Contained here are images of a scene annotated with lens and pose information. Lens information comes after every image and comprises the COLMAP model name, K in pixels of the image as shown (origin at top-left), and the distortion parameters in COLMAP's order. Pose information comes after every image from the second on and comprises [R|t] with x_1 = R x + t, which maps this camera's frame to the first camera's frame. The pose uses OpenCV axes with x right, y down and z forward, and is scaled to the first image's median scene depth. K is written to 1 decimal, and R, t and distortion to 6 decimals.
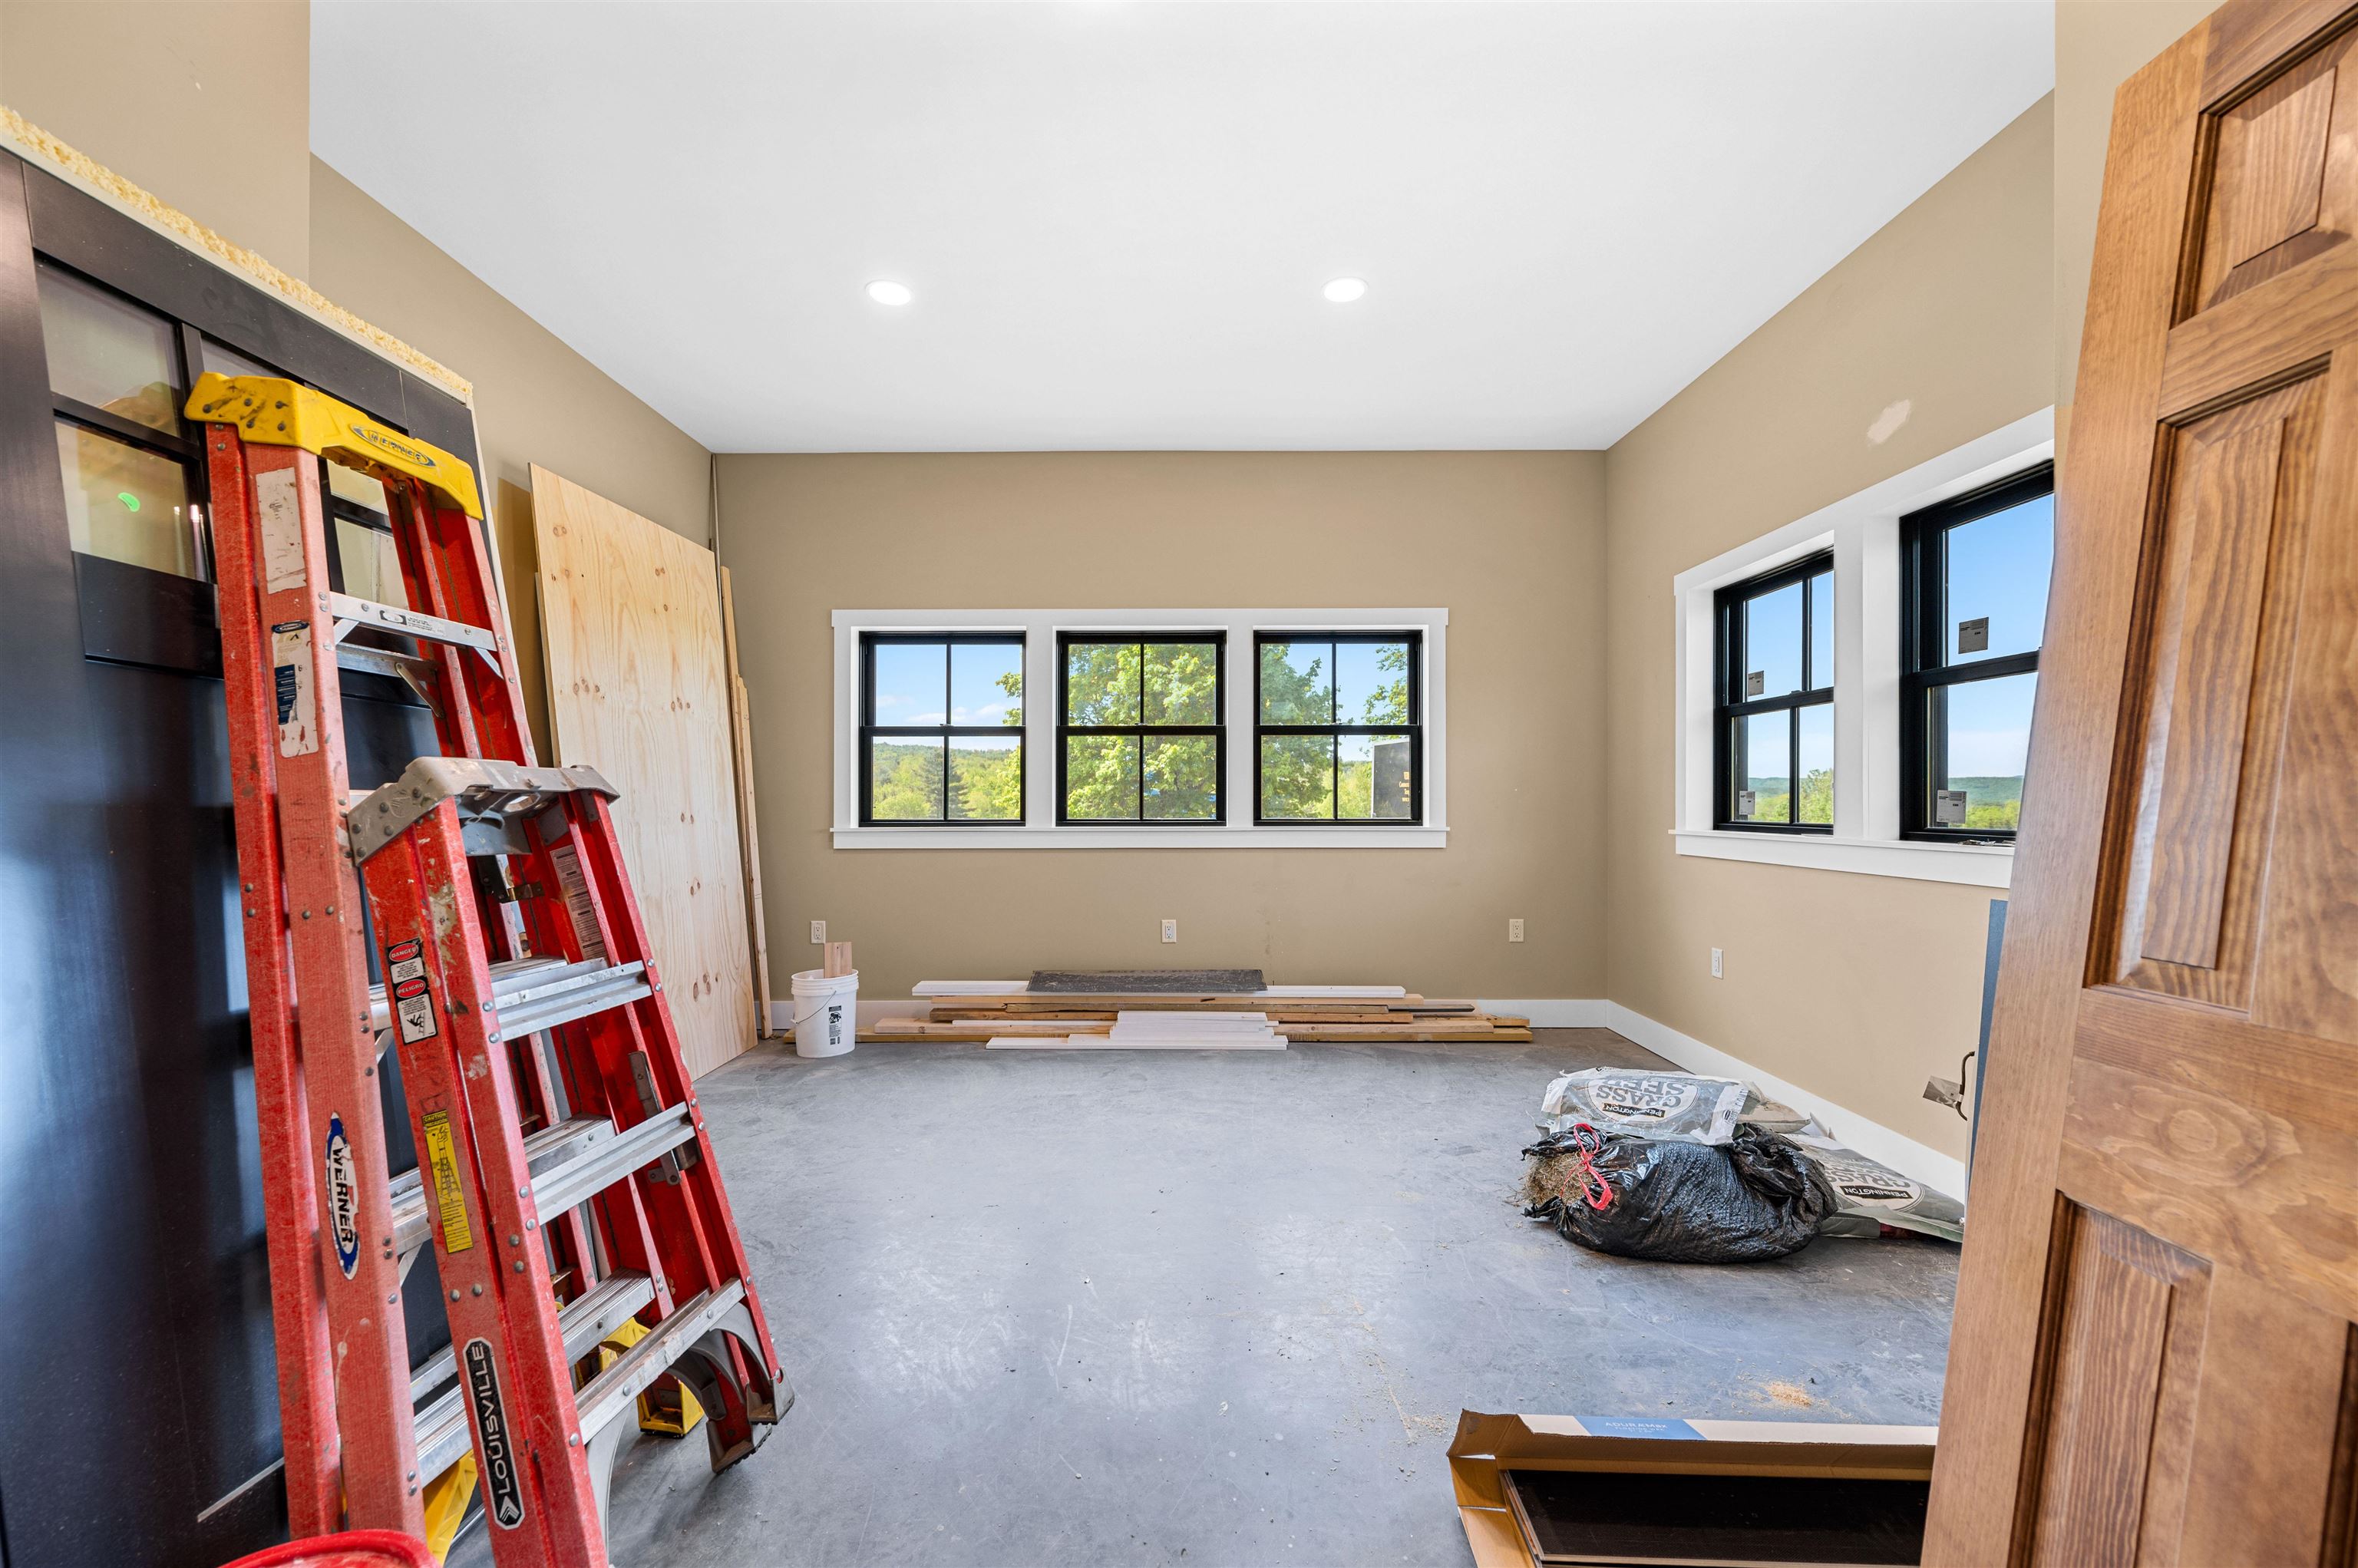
lens RADIAL K [[961.5, 0, 1183.9], [0, 961.5, 801.9], [0, 0, 1]] dist [0.008958, 0.000732]
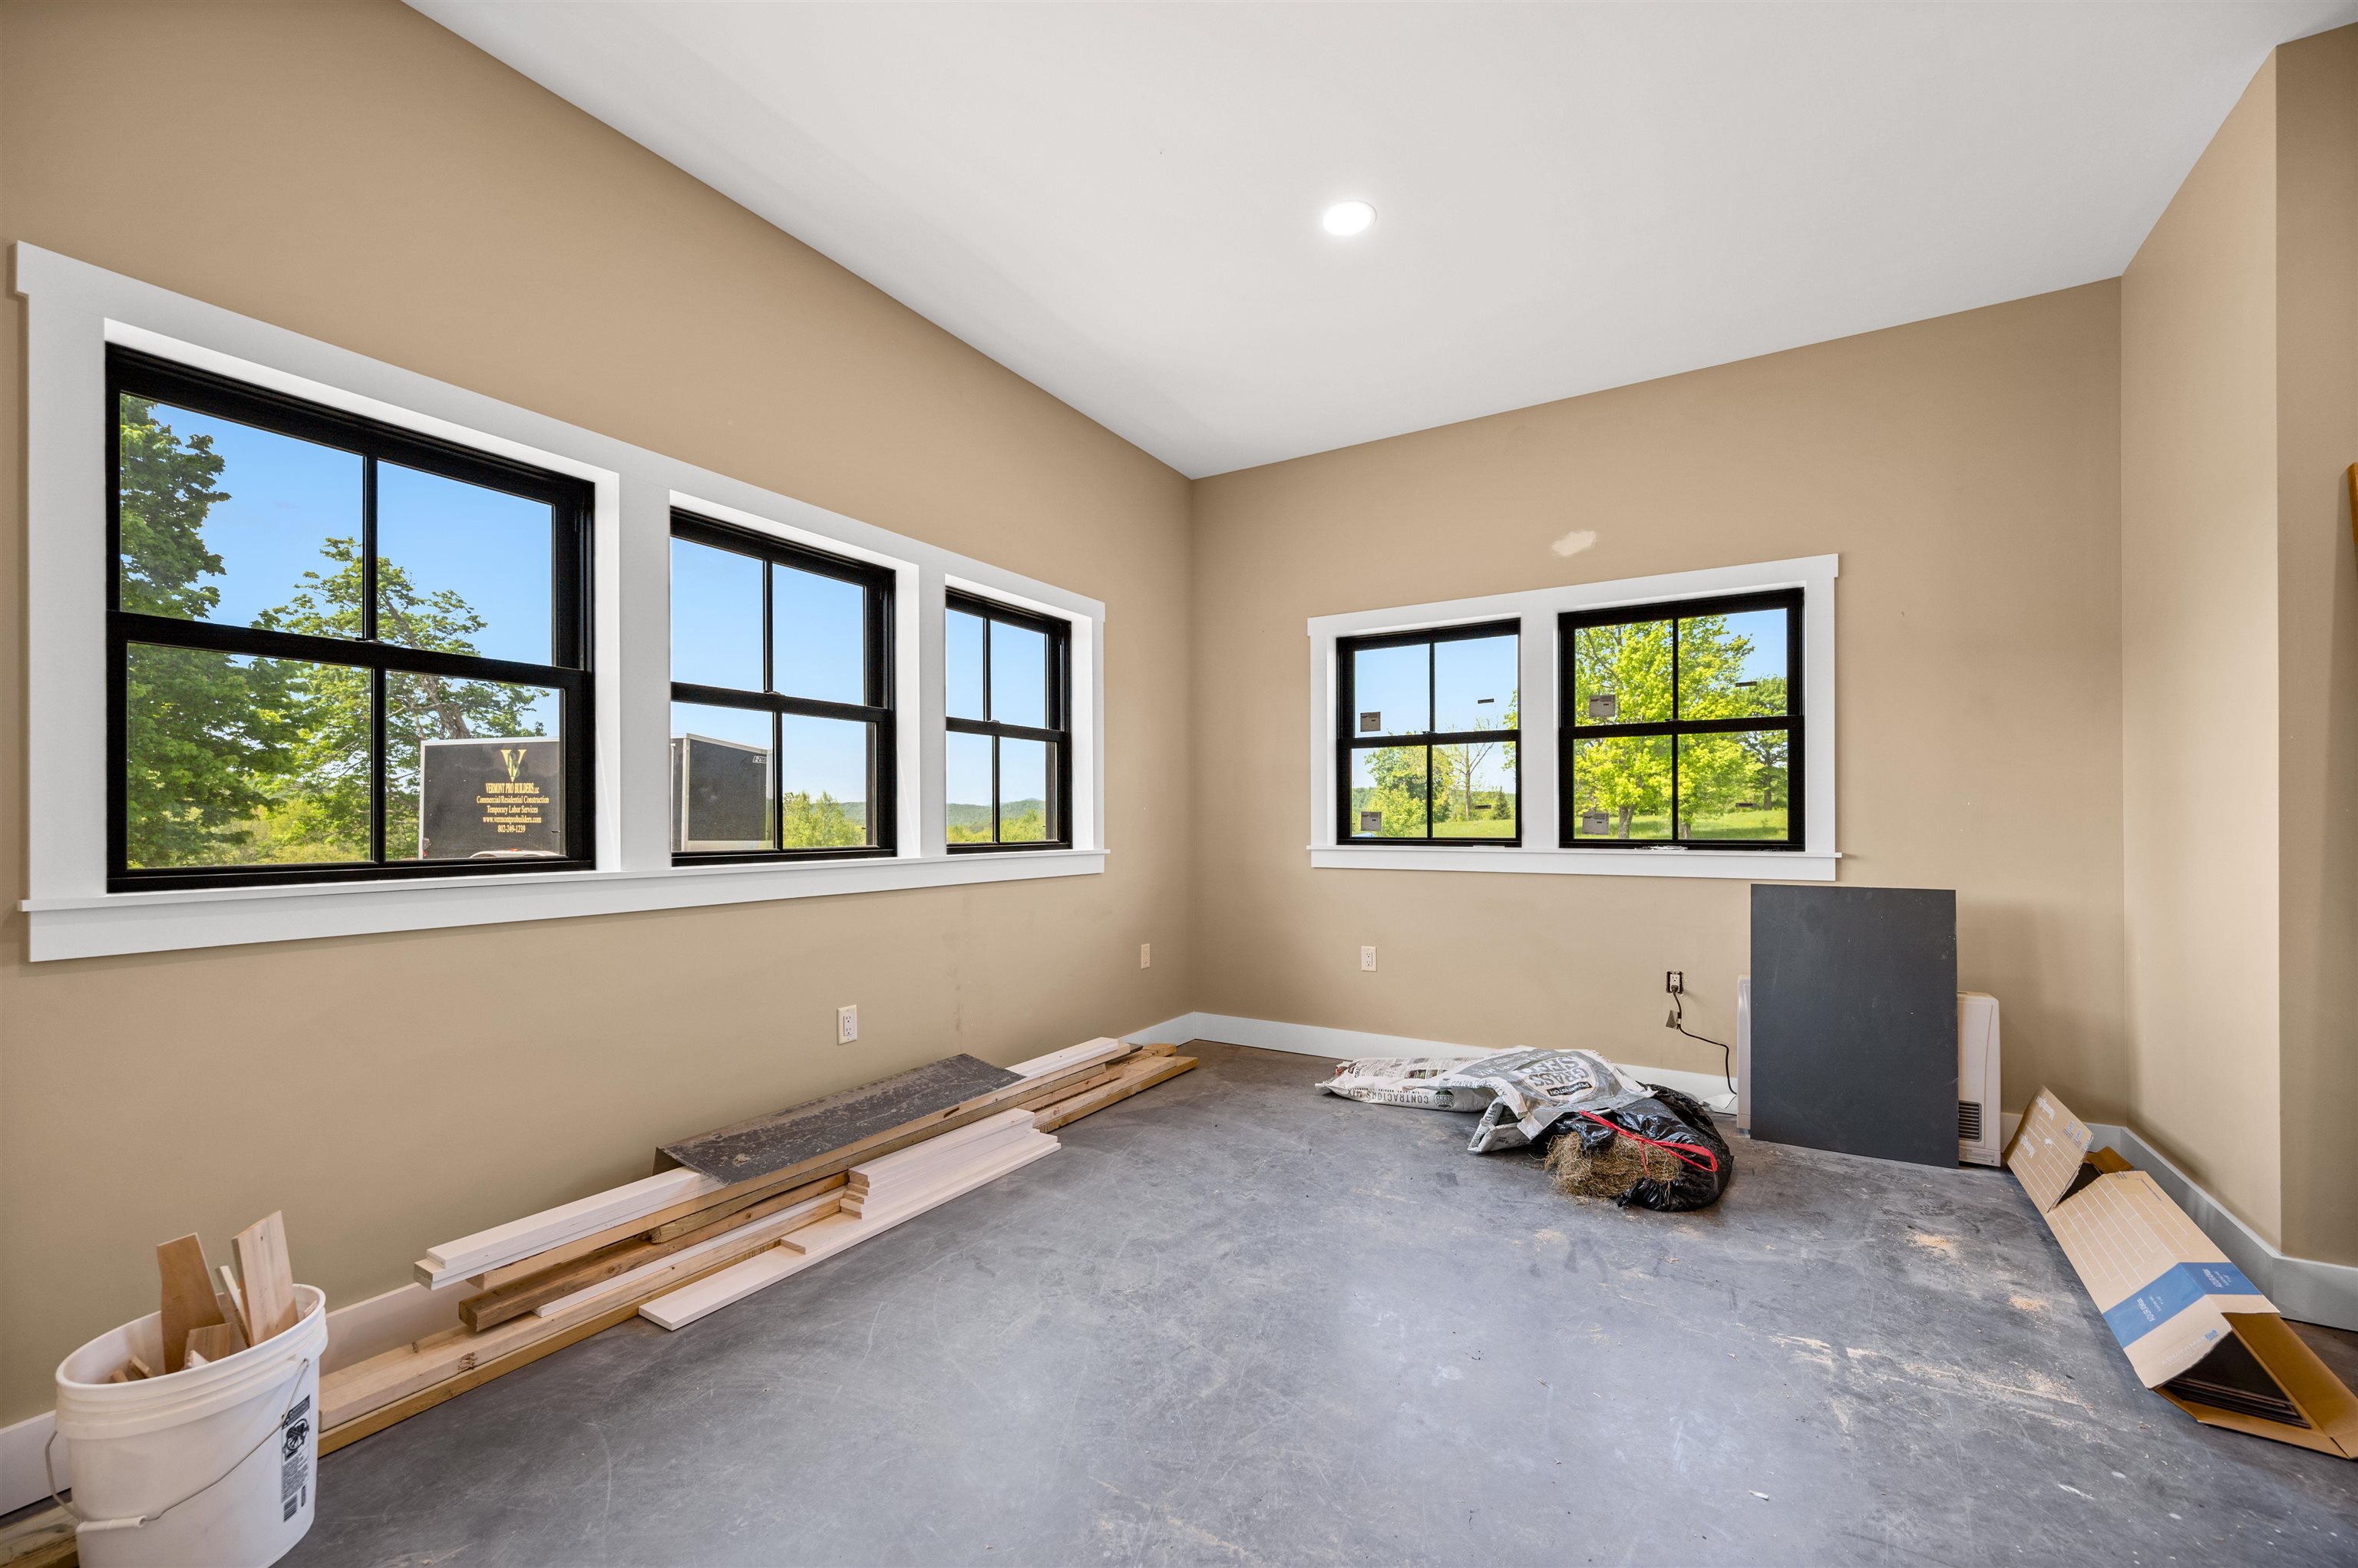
lens RADIAL K [[961.5, 0, 1166.0], [0, 961.5, 804.4], [0, 0, 1]] dist [0.008958, 0.000732]
pose [[0.511298, 0.017104, 0.859233, -0.527364], [0.003636, 0.999750, -0.022065, 0.005697], [-0.859396, 0.014406, 0.511108, 0.569691]]
